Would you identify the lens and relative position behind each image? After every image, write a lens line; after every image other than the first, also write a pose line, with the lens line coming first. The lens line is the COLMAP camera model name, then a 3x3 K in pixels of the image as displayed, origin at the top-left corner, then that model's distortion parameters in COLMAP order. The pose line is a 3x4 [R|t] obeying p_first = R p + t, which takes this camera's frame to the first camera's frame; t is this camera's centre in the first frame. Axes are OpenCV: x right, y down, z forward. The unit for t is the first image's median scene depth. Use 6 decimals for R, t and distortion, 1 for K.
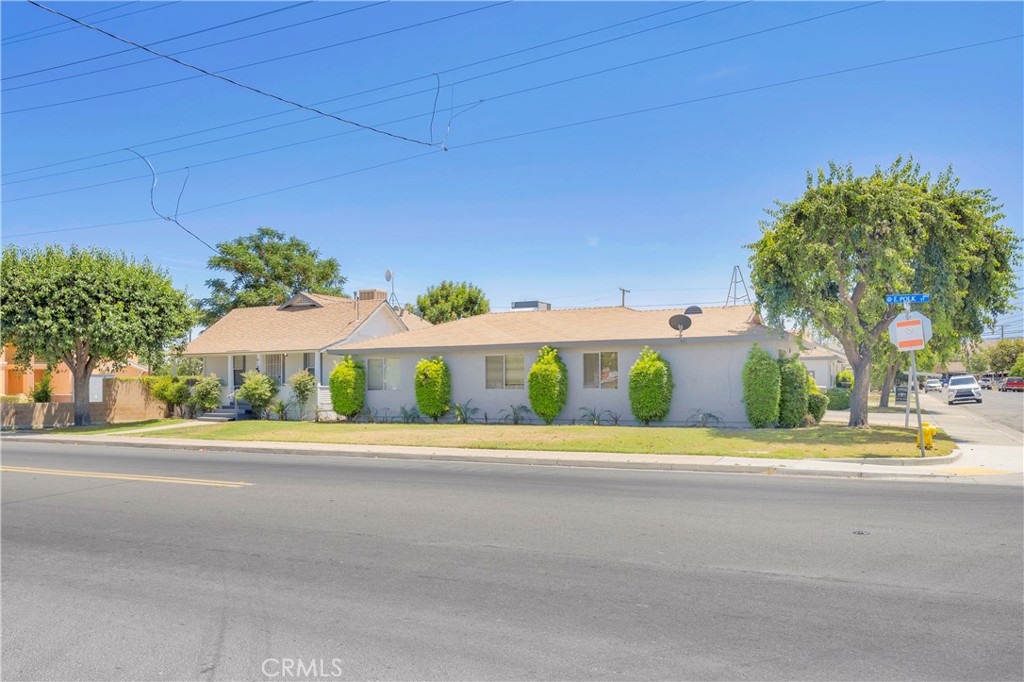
lens RADIAL K [[678.2, 0, 518.0], [0, 678.2, 343.8], [0, 0, 1]] dist [-0.004618, 0.001427]
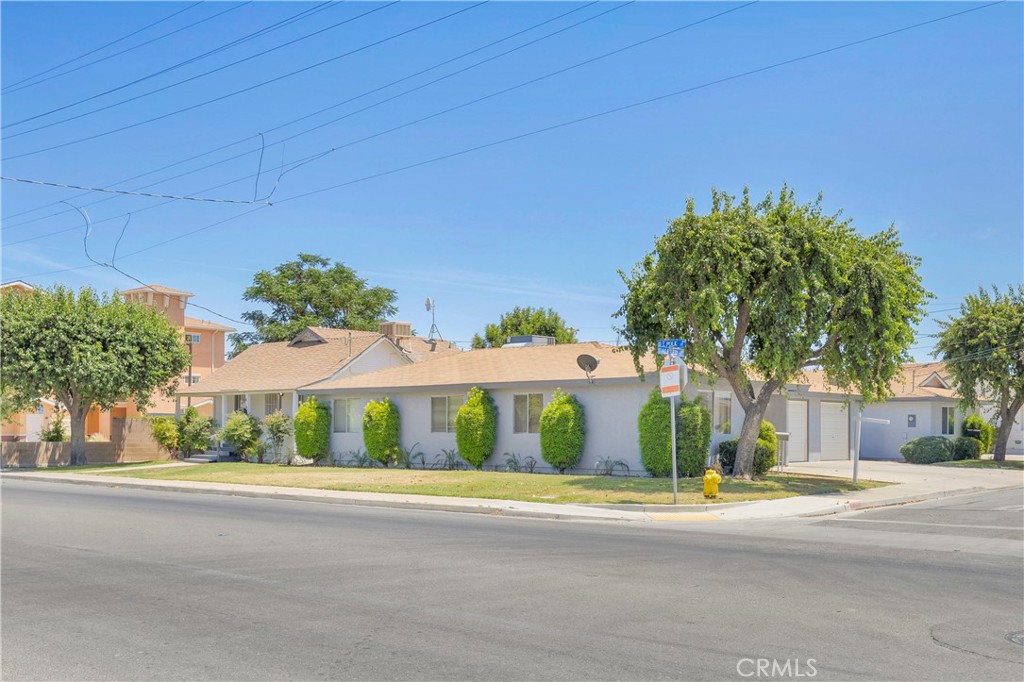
lens RADIAL K [[879.0, 0, 578.5], [0, 879.0, 361.9], [0, 0, 1]] dist [0.006480, 0.005512]
pose [[0.981219, -0.004381, -0.192847, 0.362224], [0.001285, 0.999868, -0.016176, -0.010463], [0.192893, 0.015625, 0.981095, -0.148581]]
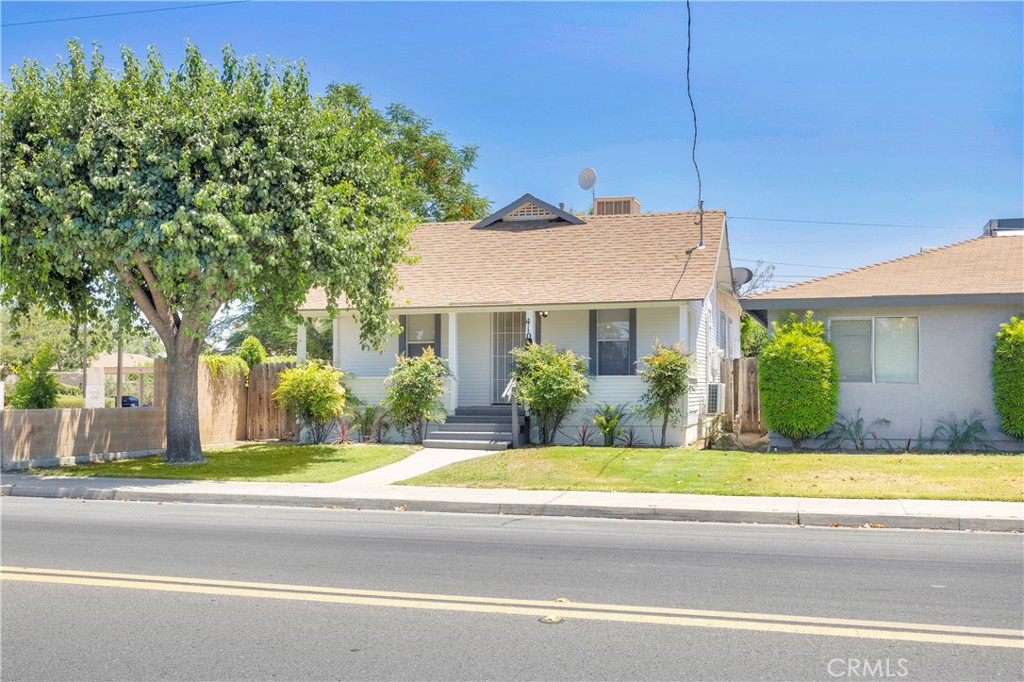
lens RADIAL K [[990.6, 0, 507.7], [0, 990.6, 345.4], [0, 0, 1]] dist [-0.008542, 0.000000]
pose [[0.991223, 0.010204, 0.131806, -0.555464], [-0.012615, 0.999768, 0.017468, 0.031984], [-0.131597, -0.018977, 0.991122, 0.337102]]
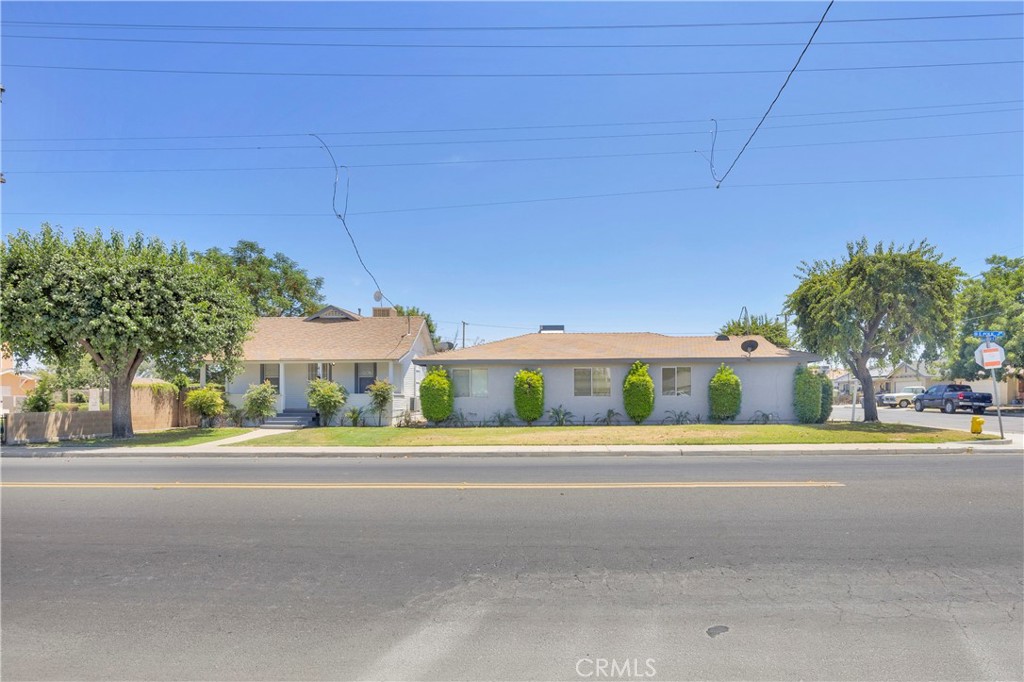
lens RADIAL K [[510.4, 0, 527.7], [0, 510.4, 385.0], [0, 0, 1]] dist [-0.006051, -0.000747]
pose [[0.924797, 0.009153, 0.380351, -0.434025], [-0.023608, 0.999165, 0.033356, 0.017759], [-0.379728, -0.039827, 0.924241, 0.188501]]
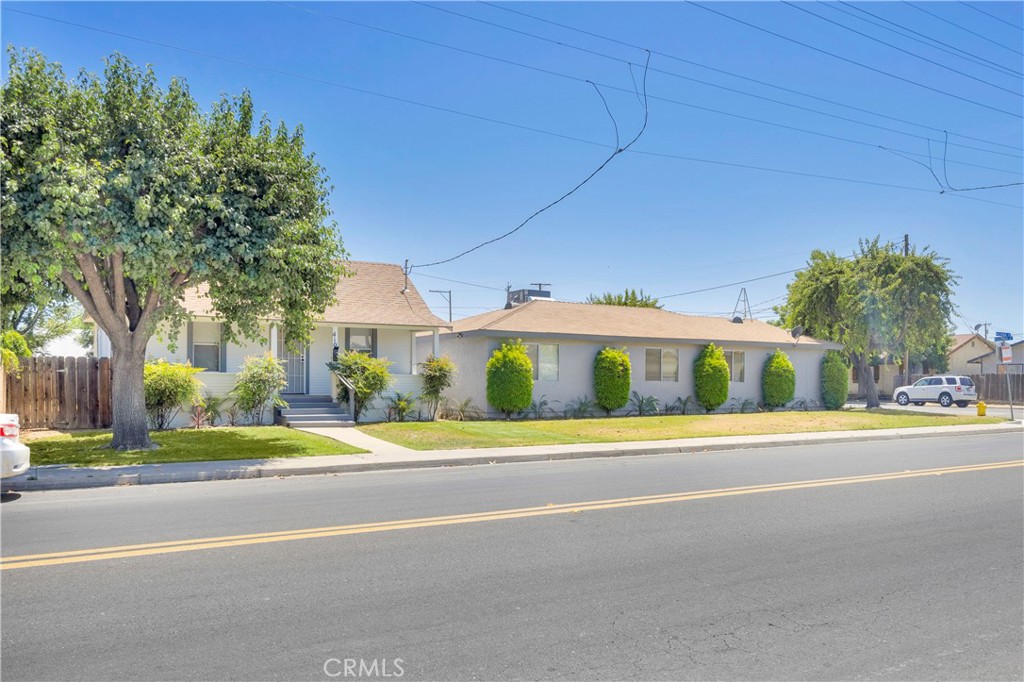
lens RADIAL K [[725.9, 0, 502.6], [0, 725.9, 363.0], [0, 0, 1]] dist [-0.009146, -0.000052]
pose [[0.595441, 0.029588, 0.802854, -0.973988], [-0.058475, 0.998267, 0.006578, 0.042123], [-0.801268, -0.050863, 0.596140, 0.493408]]
